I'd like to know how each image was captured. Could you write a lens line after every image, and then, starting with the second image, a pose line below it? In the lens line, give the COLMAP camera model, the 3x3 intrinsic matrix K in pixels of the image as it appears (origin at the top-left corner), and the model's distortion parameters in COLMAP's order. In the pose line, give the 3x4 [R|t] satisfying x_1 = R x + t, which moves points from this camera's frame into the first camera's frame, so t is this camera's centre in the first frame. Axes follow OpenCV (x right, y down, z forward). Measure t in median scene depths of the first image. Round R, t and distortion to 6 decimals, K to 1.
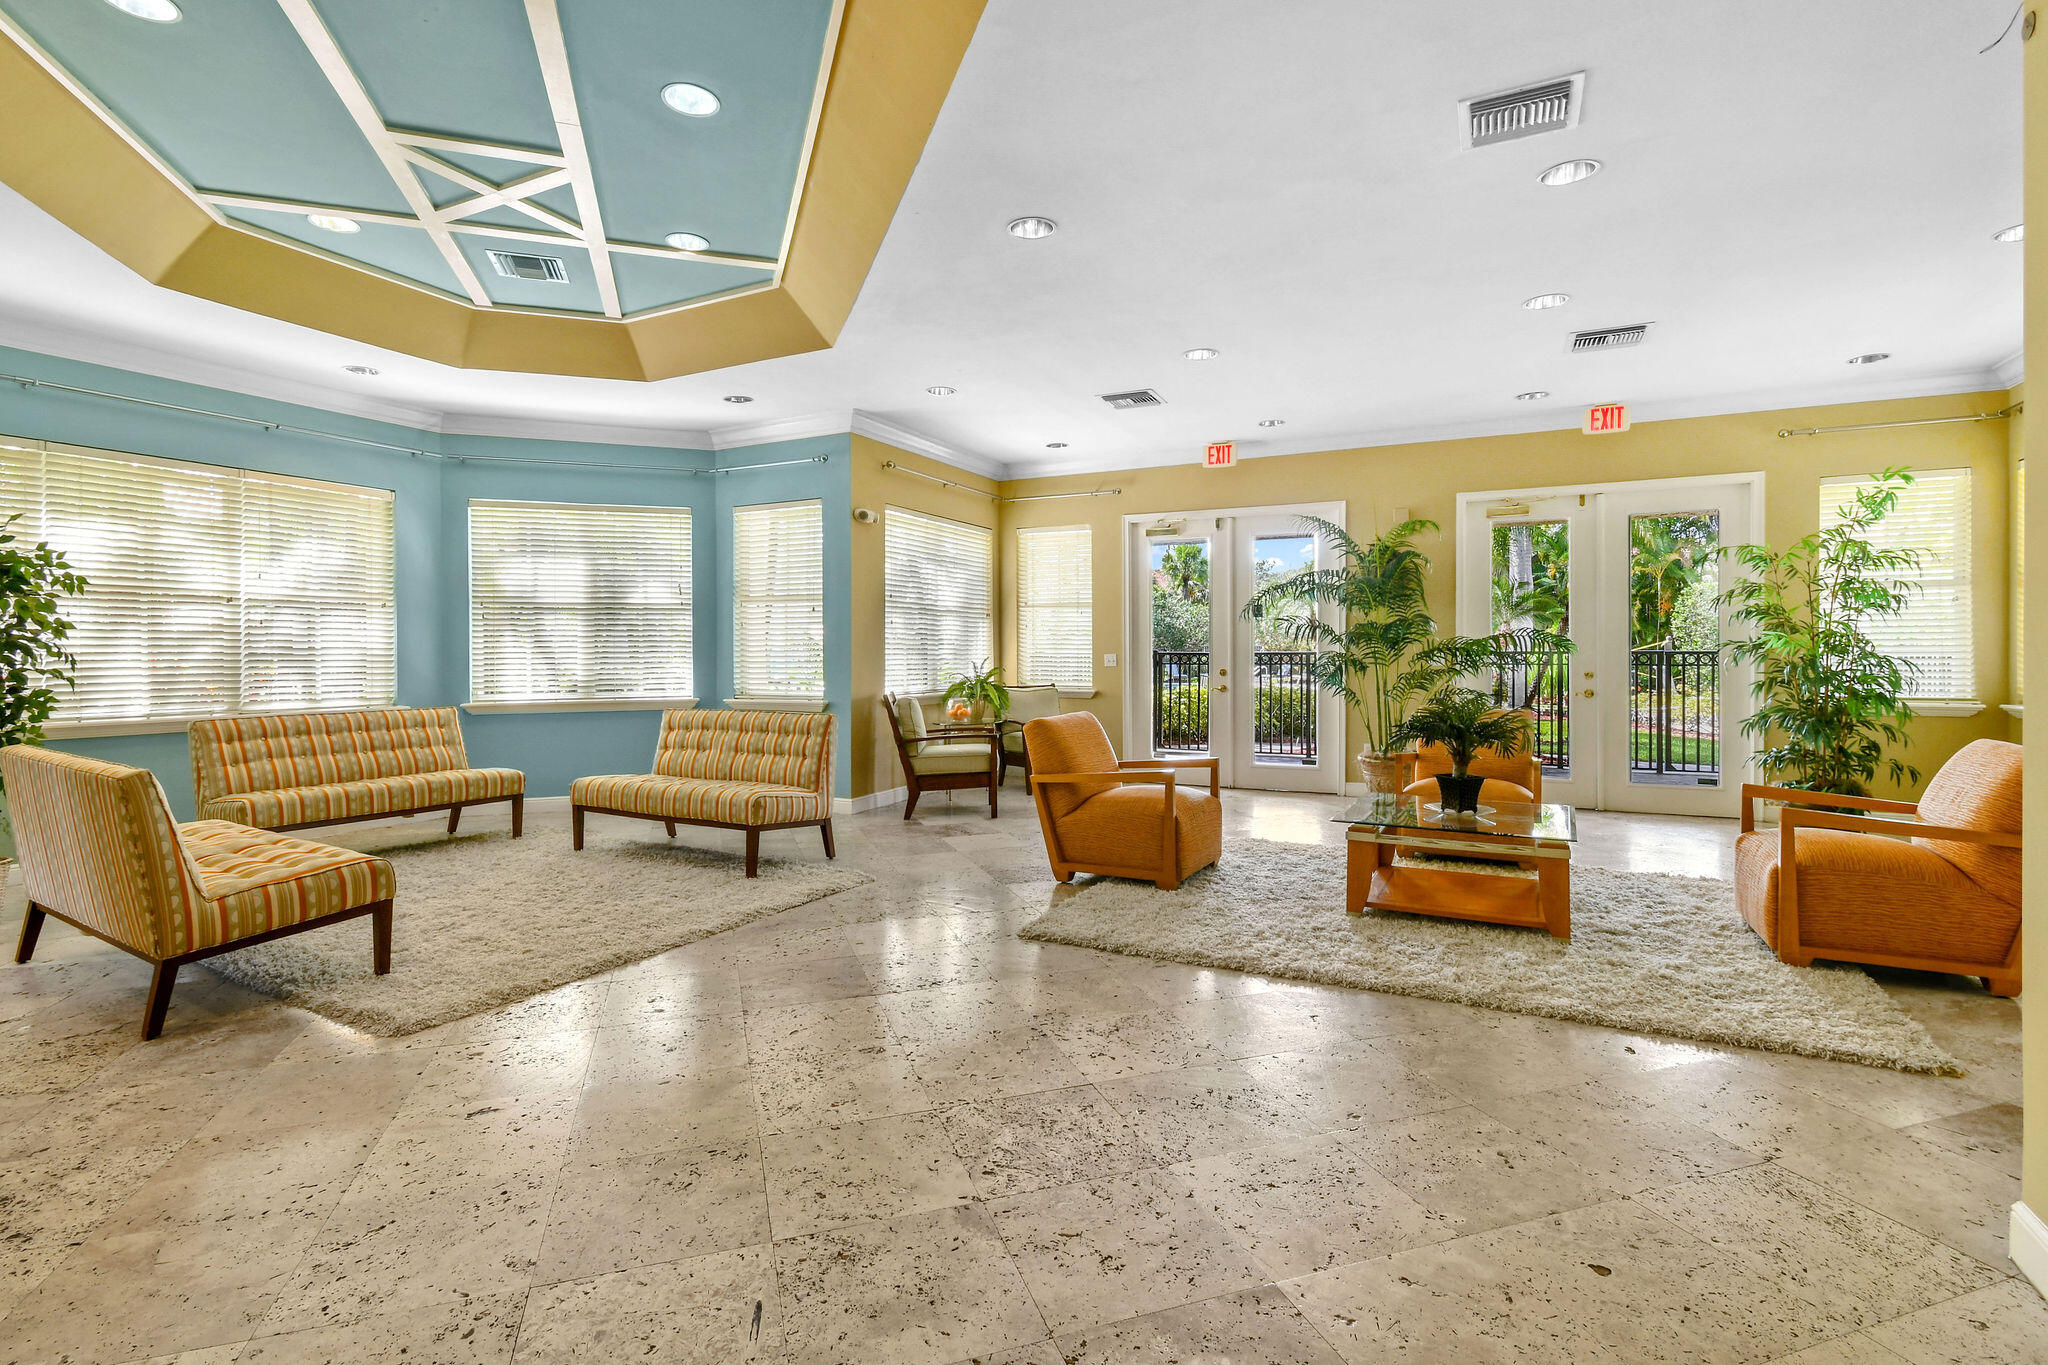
lens RADIAL K [[966.7, 0, 1024.8], [0, 966.7, 662.9], [0, 0, 1]] dist [-0.000381, -0.000821]
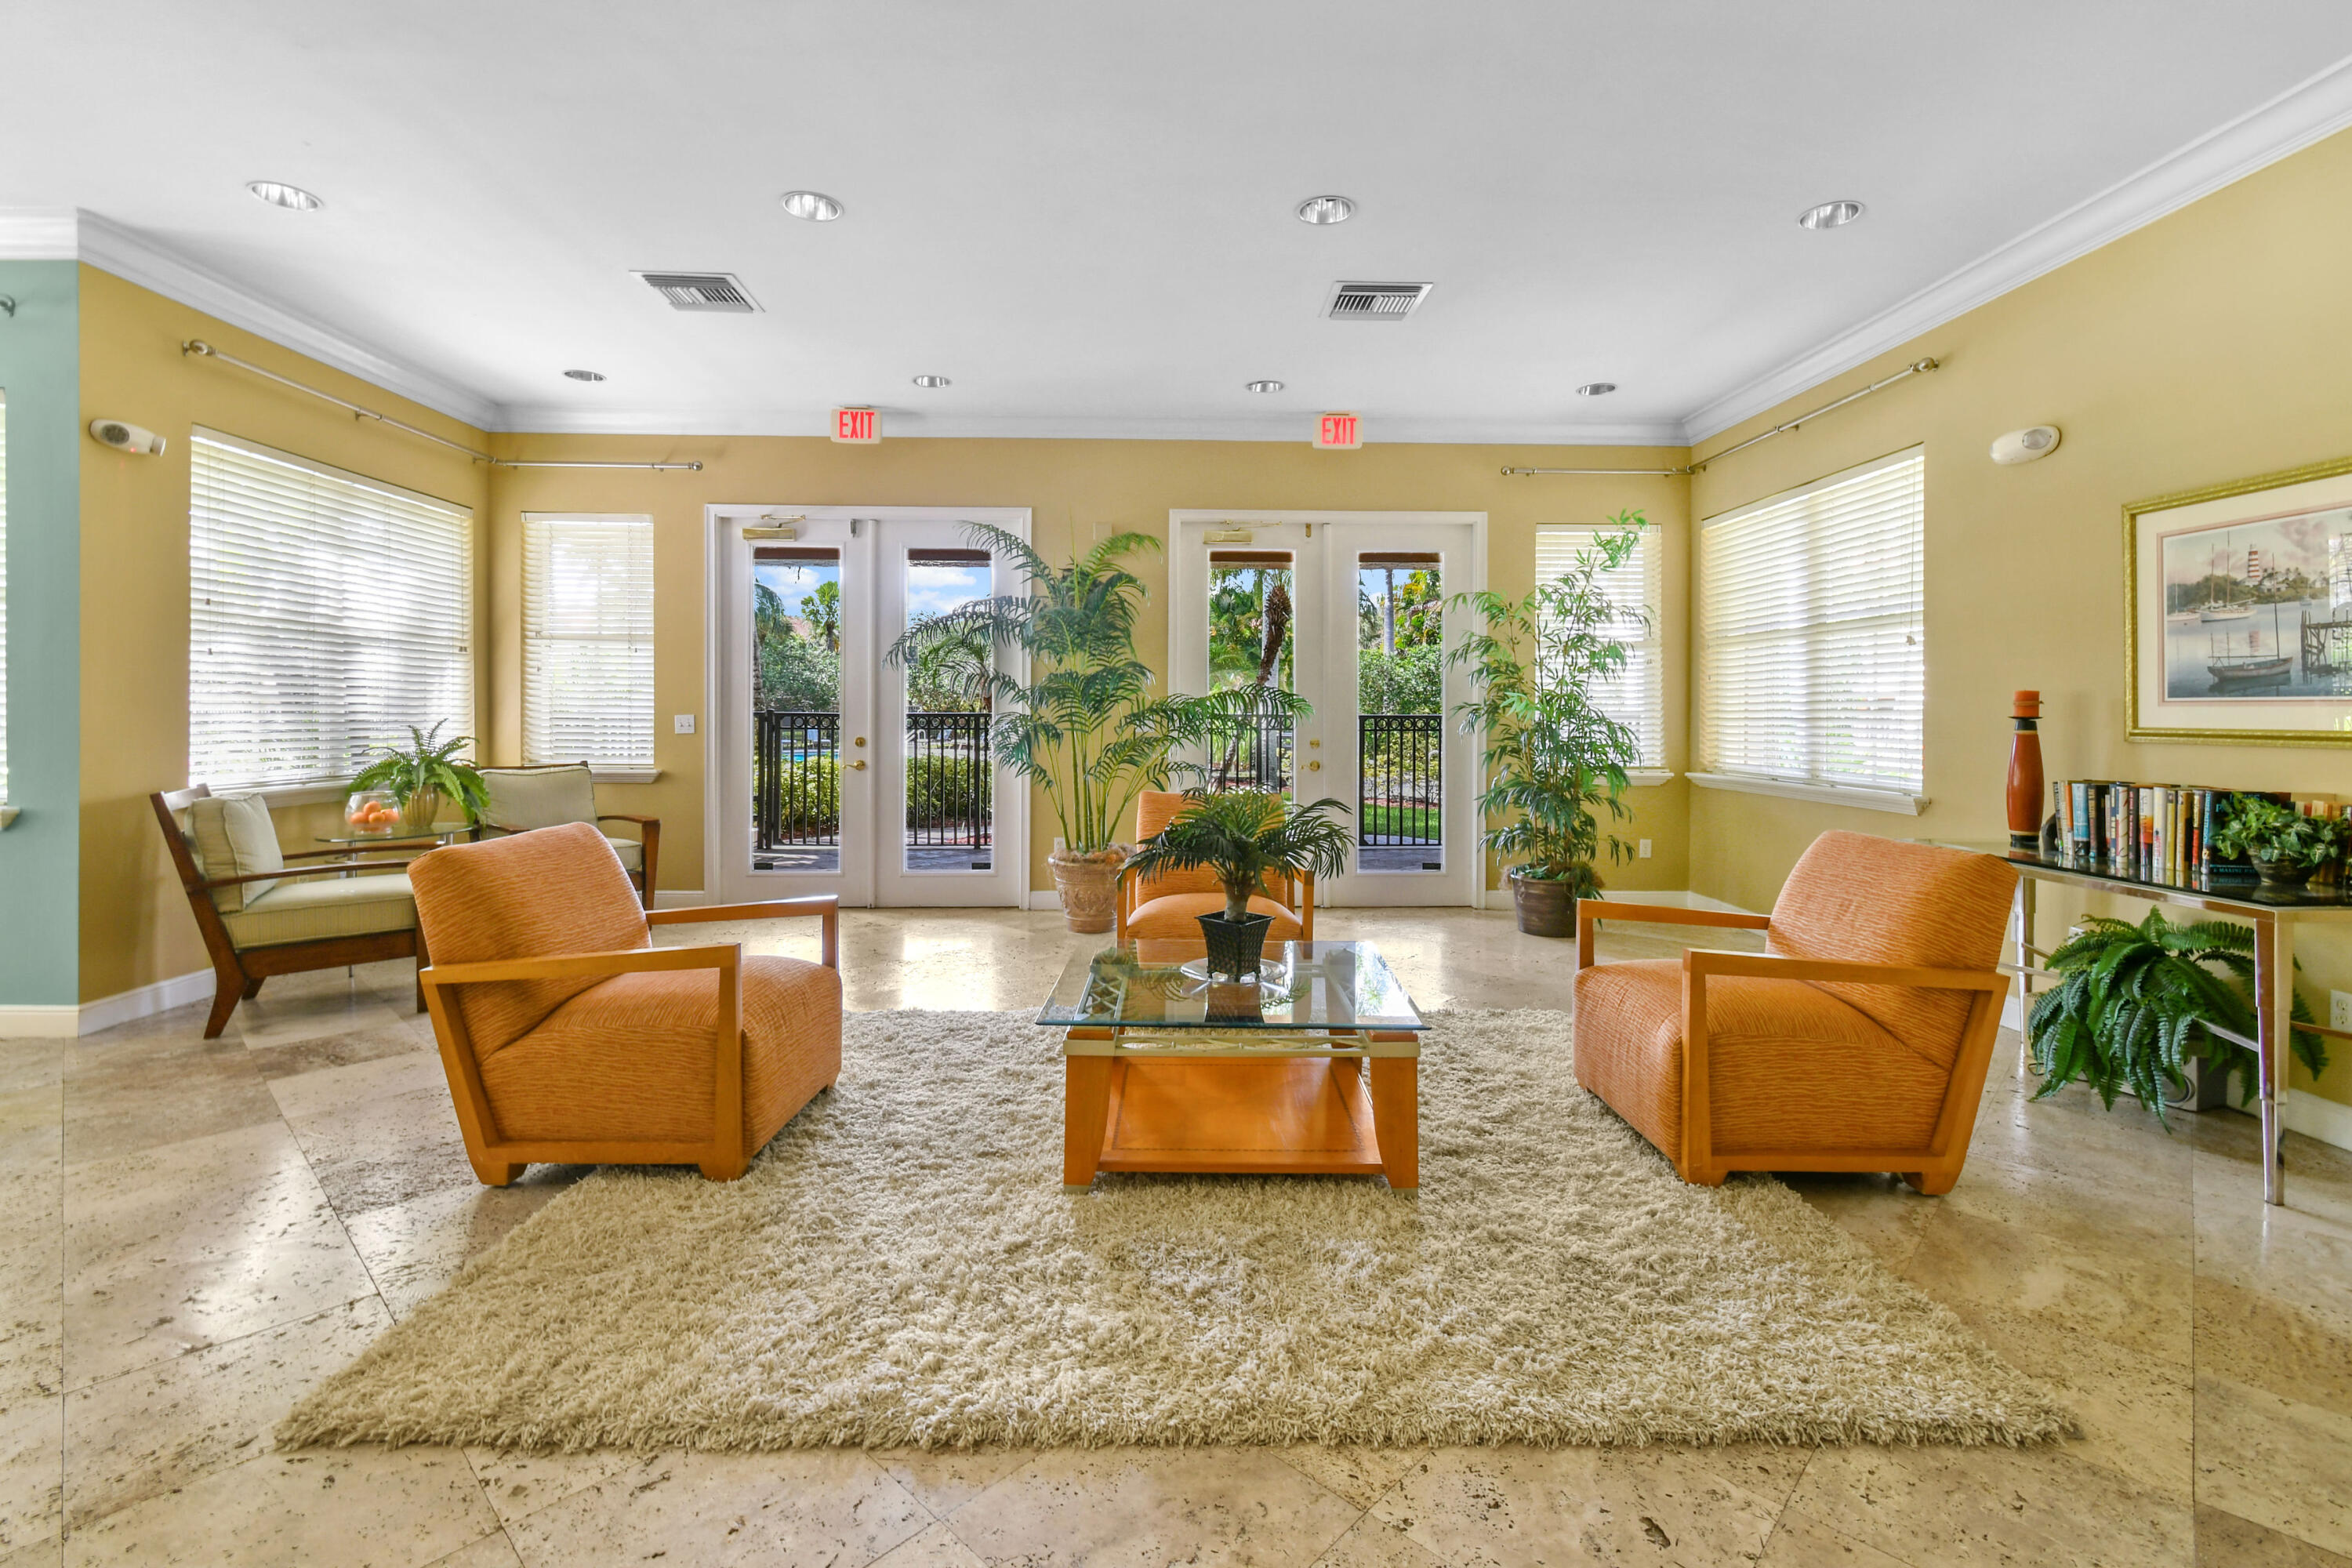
lens RADIAL K [[1057.3, 0, 1182.2], [0, 1057.3, 713.6], [0, 0, 1]] dist [0.009738, -0.005885]
pose [[0.885258, 0.006342, 0.465056, 0.069329], [-0.001316, 0.999937, -0.011131, -0.002741], [-0.465098, 0.009242, 0.885211, 0.271184]]
